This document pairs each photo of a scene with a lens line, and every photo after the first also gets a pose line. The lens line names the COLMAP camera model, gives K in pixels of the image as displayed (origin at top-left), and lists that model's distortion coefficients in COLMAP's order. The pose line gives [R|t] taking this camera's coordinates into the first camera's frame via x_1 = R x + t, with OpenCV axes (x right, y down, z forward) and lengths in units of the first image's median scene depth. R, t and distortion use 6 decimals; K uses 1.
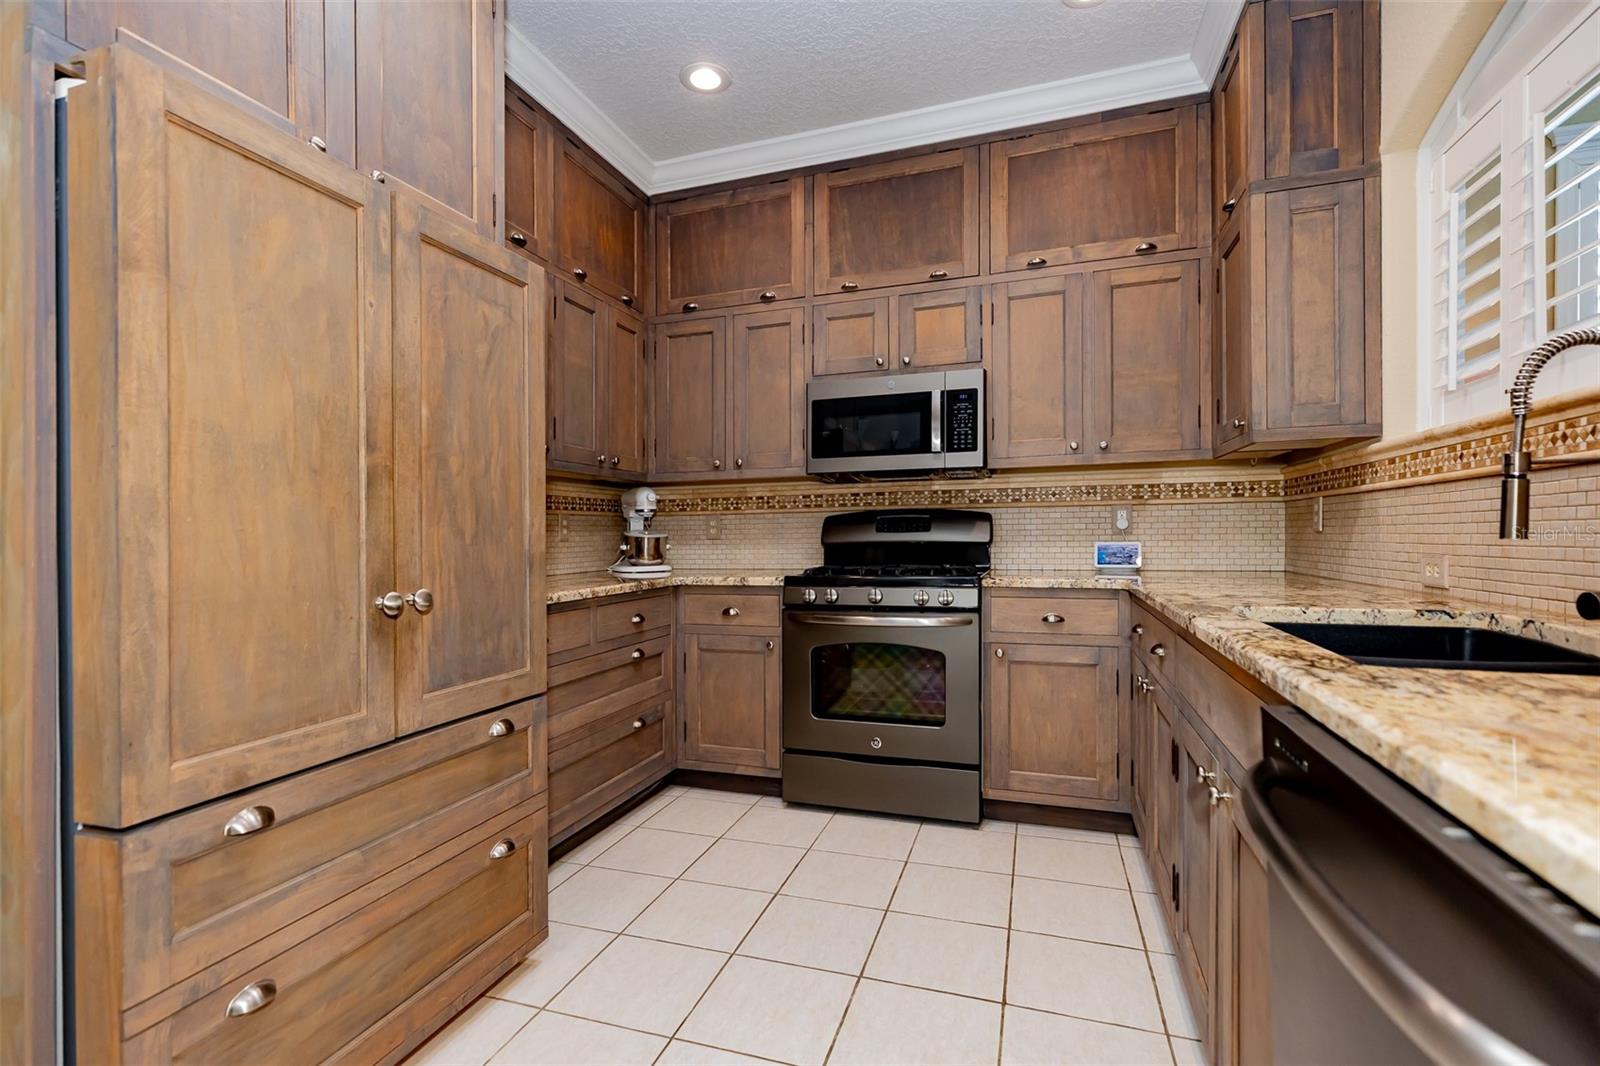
lens RADIAL K [[722.1, 0, 799.5], [0, 722.1, 553.6], [0, 0, 1]] dist [0.006487, 0.000358]
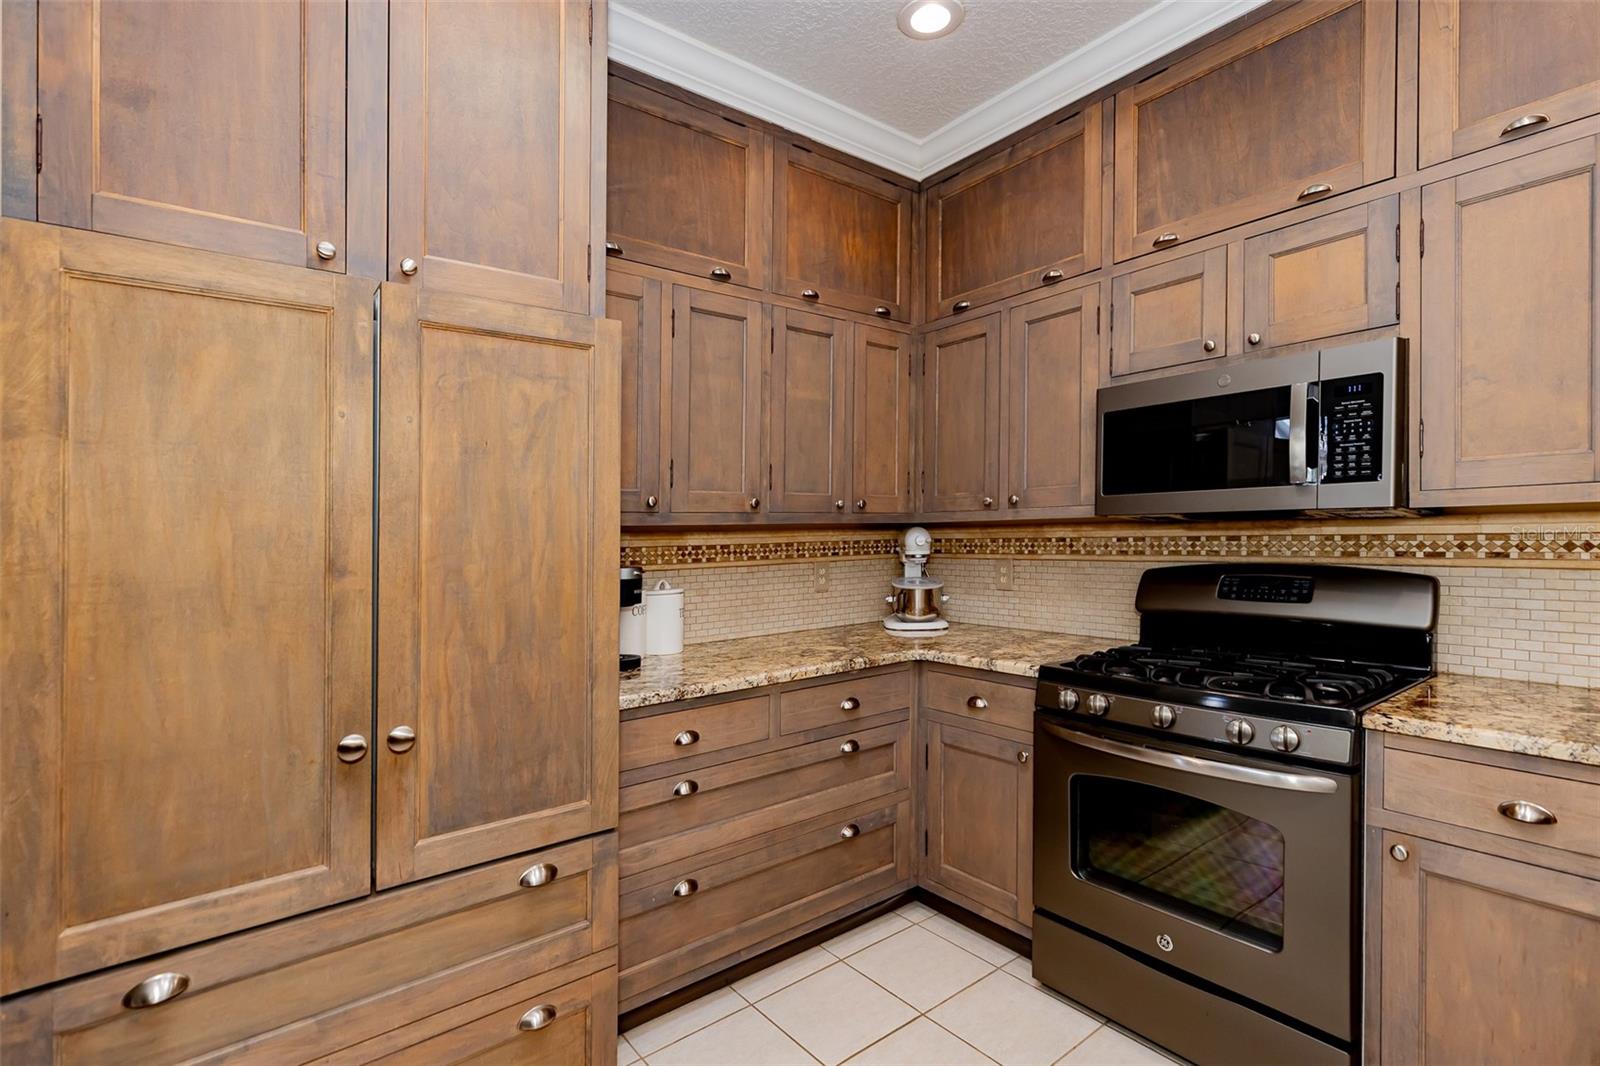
lens RADIAL K [[749.4, 0, 805.5], [0, 749.4, 547.0], [0, 0, 1]] dist [0.004547, -0.000096]
pose [[0.839788, 0.008826, -0.542842, 0.204012], [-0.009960, 0.999950, 0.000849, -0.092656], [0.542823, 0.004694, 0.839834, 0.264287]]
